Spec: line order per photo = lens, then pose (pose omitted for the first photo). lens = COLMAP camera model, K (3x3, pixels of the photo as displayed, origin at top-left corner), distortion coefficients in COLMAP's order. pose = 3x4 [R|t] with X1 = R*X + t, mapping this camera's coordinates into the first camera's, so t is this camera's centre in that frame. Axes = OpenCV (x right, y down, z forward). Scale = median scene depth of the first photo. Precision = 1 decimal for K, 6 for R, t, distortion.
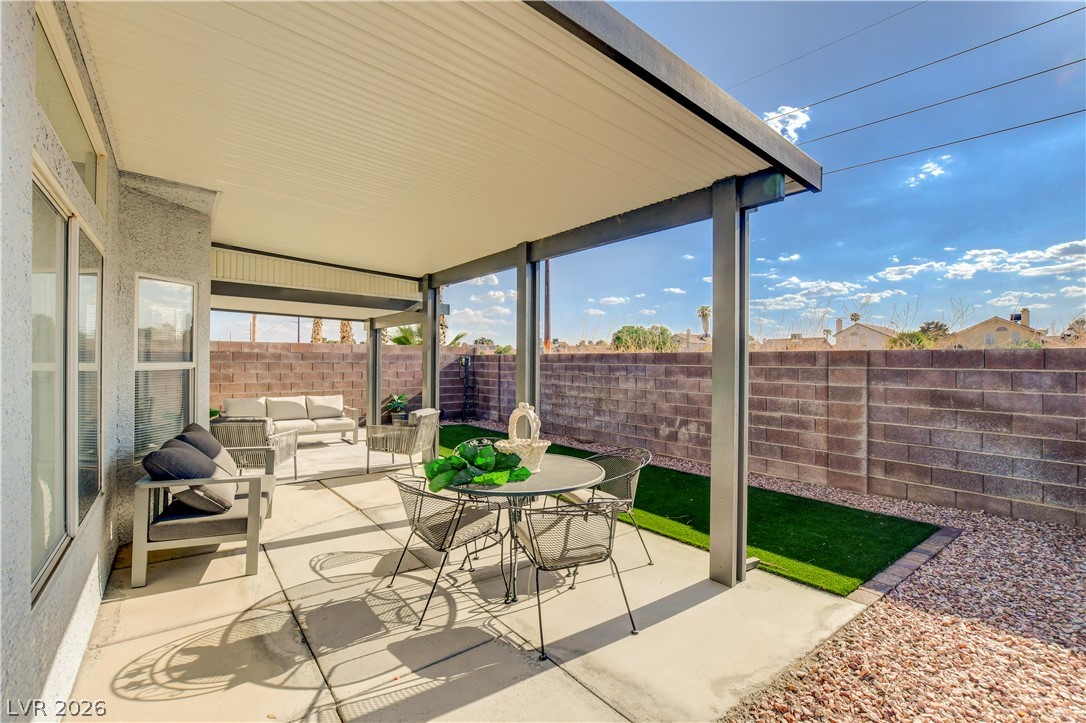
lens RADIAL K [[472.3, 0, 540.8], [0, 472.3, 354.5], [0, 0, 1]] dist [-0.020405, 0.000991]
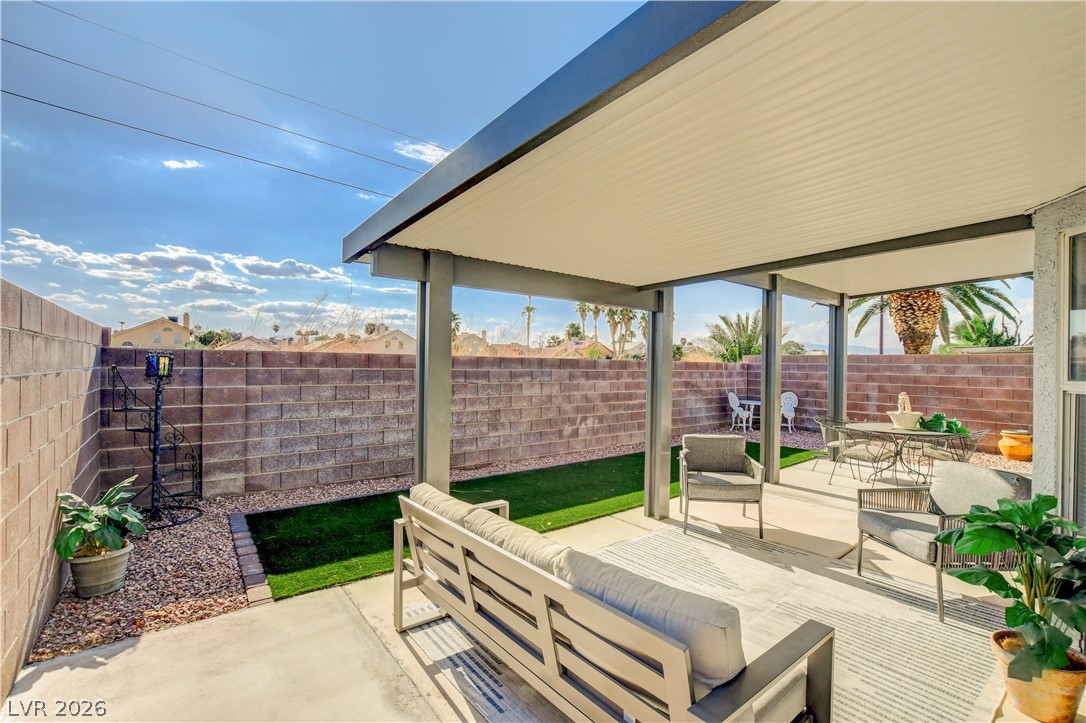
lens RADIAL K [[472.3, 0, 540.8], [0, 472.3, 354.5], [0, 0, 1]] dist [-0.020405, 0.000991]
pose [[0.007947, 0.016844, 0.999827, -0.810250], [-0.024628, 0.999558, -0.016643, 0.006122], [-0.999665, -0.024491, 0.008359, 1.025406]]
